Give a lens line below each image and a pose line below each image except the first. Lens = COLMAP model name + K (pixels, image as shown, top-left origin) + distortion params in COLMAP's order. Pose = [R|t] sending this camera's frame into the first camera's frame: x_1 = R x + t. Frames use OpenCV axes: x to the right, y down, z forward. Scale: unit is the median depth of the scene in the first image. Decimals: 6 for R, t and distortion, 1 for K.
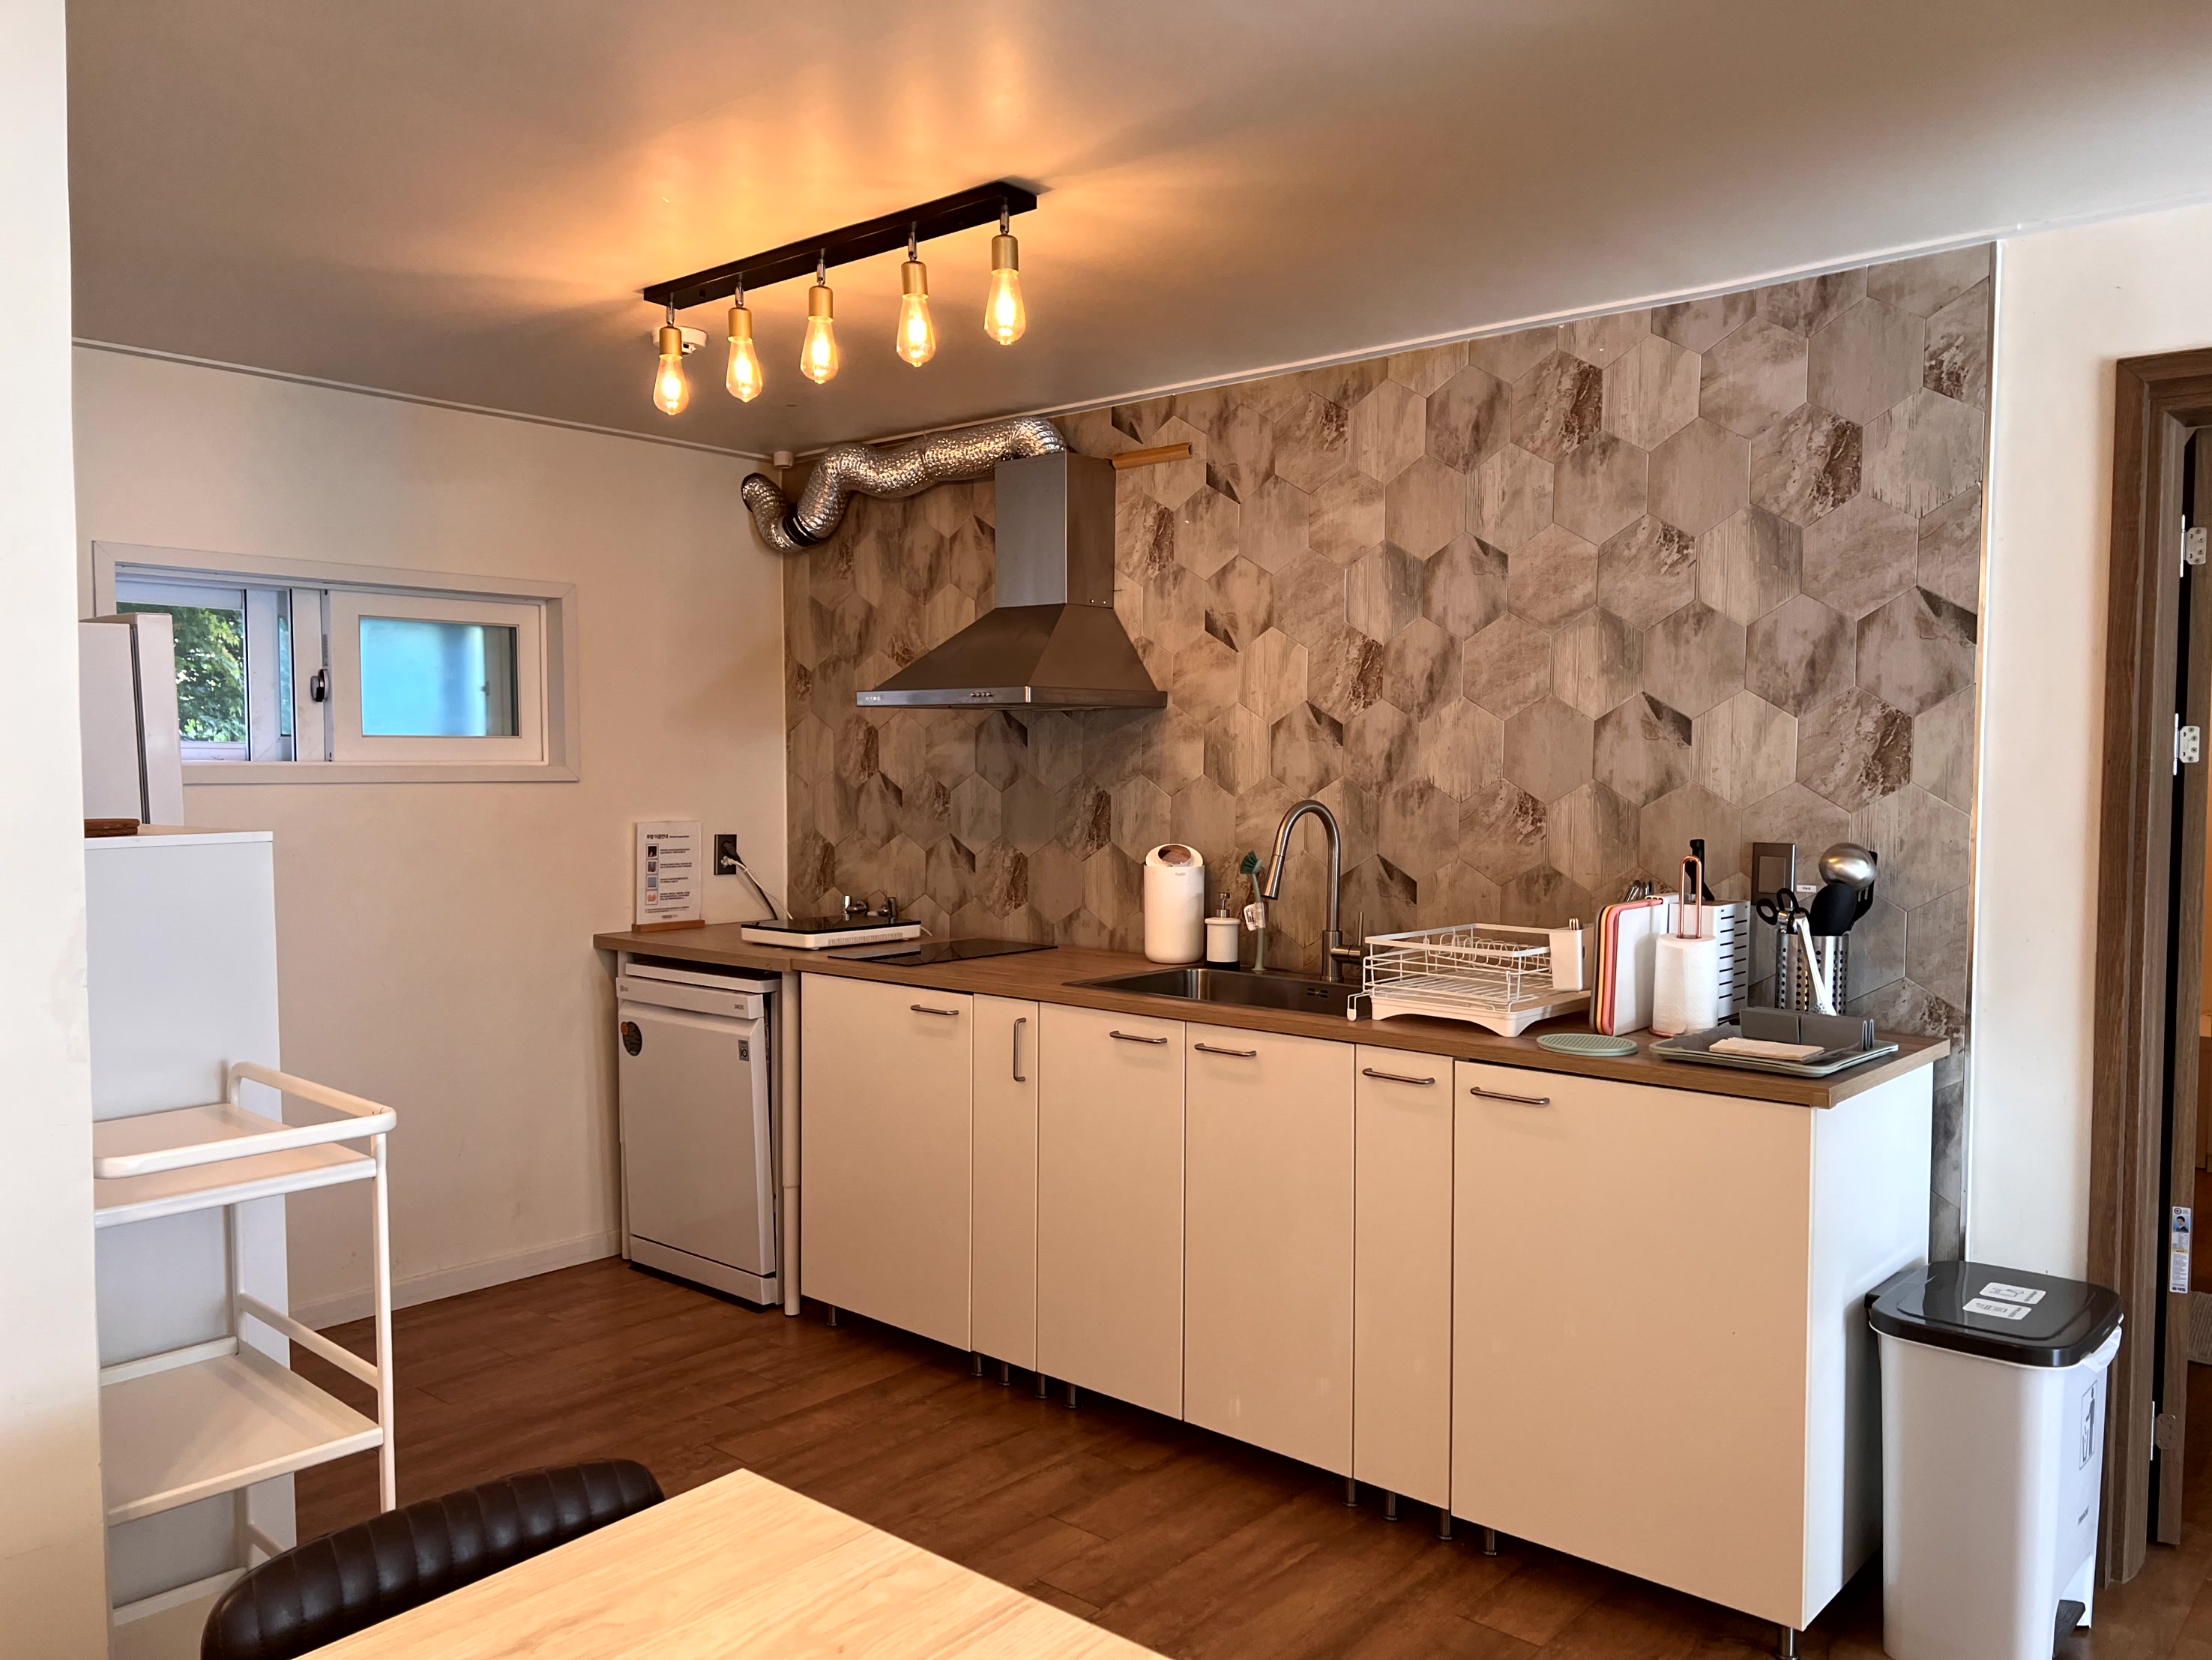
lens RADIAL K [[1677.1, 0, 1160.0], [0, 1677.1, 836.6], [0, 0, 1]] dist [0.054007, -0.053703]
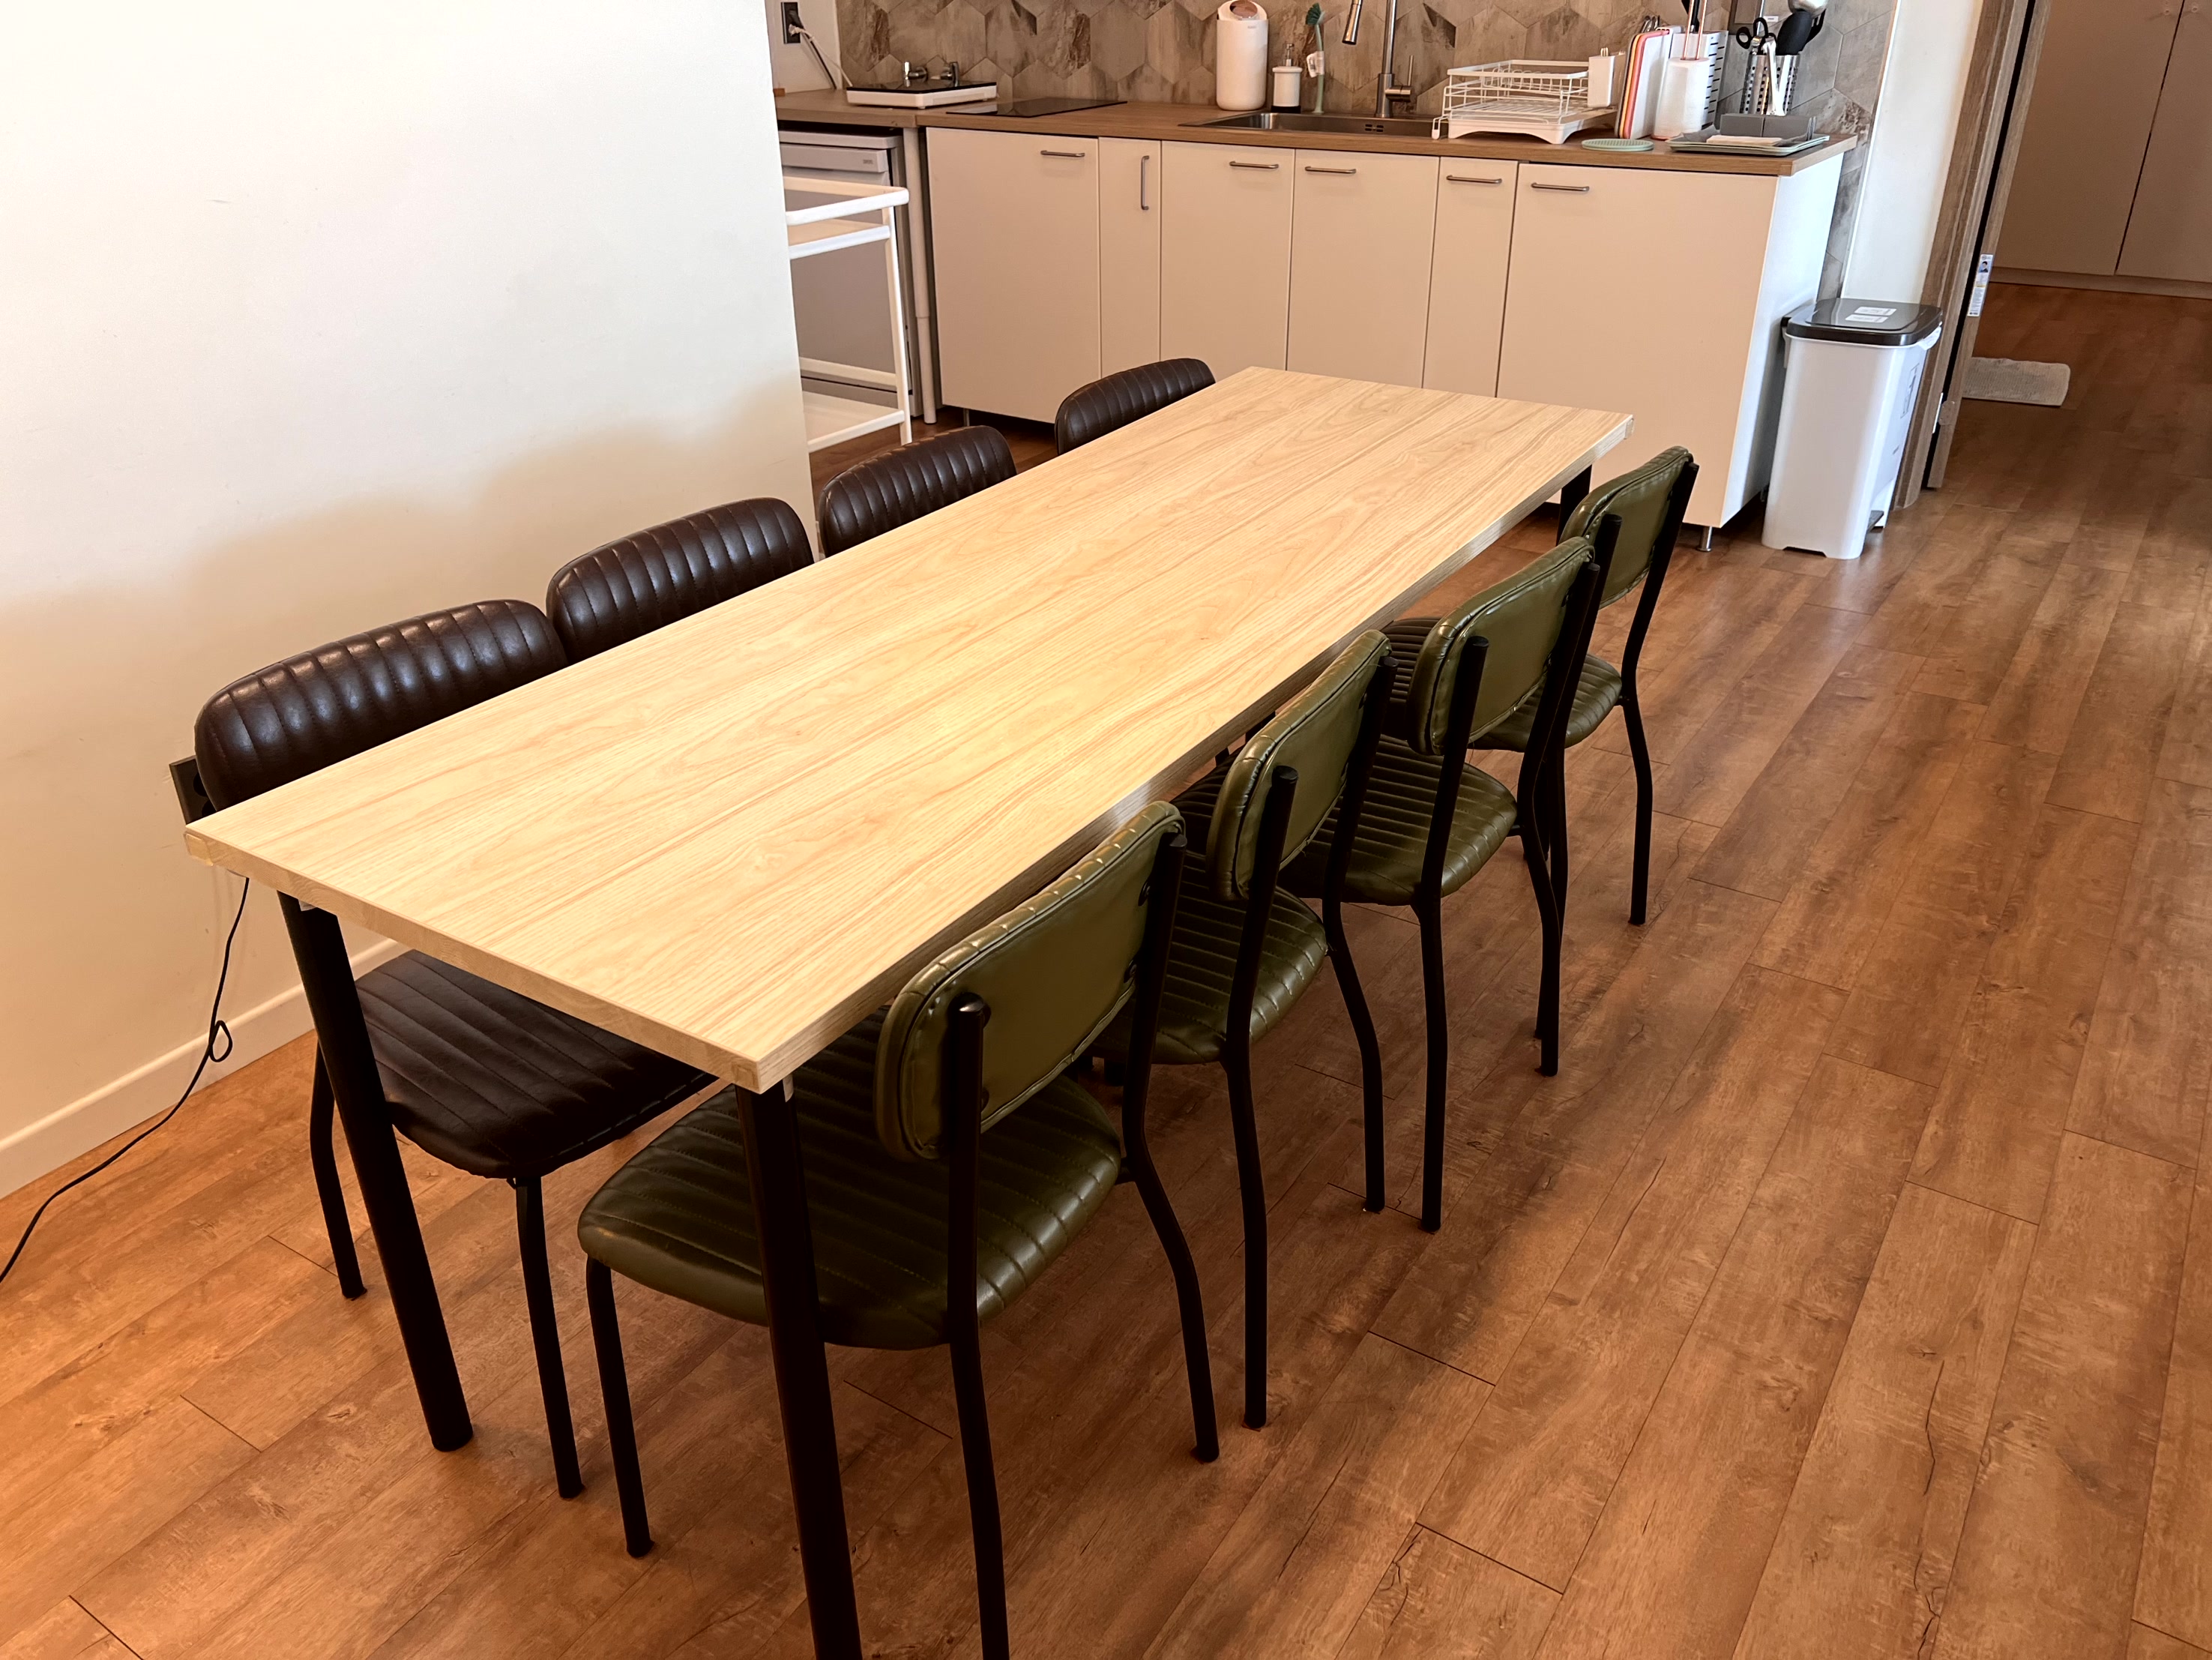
lens RADIAL K [[1677.1, 0, 1160.0], [0, 1677.1, 836.6], [0, 0, 1]] dist [0.054007, -0.053703]
pose [[0.991050, -0.074073, 0.111053, -0.291092], [0.018633, 0.900538, 0.434377, 0.020758], [-0.132183, -0.428421, 0.893859, -0.408566]]
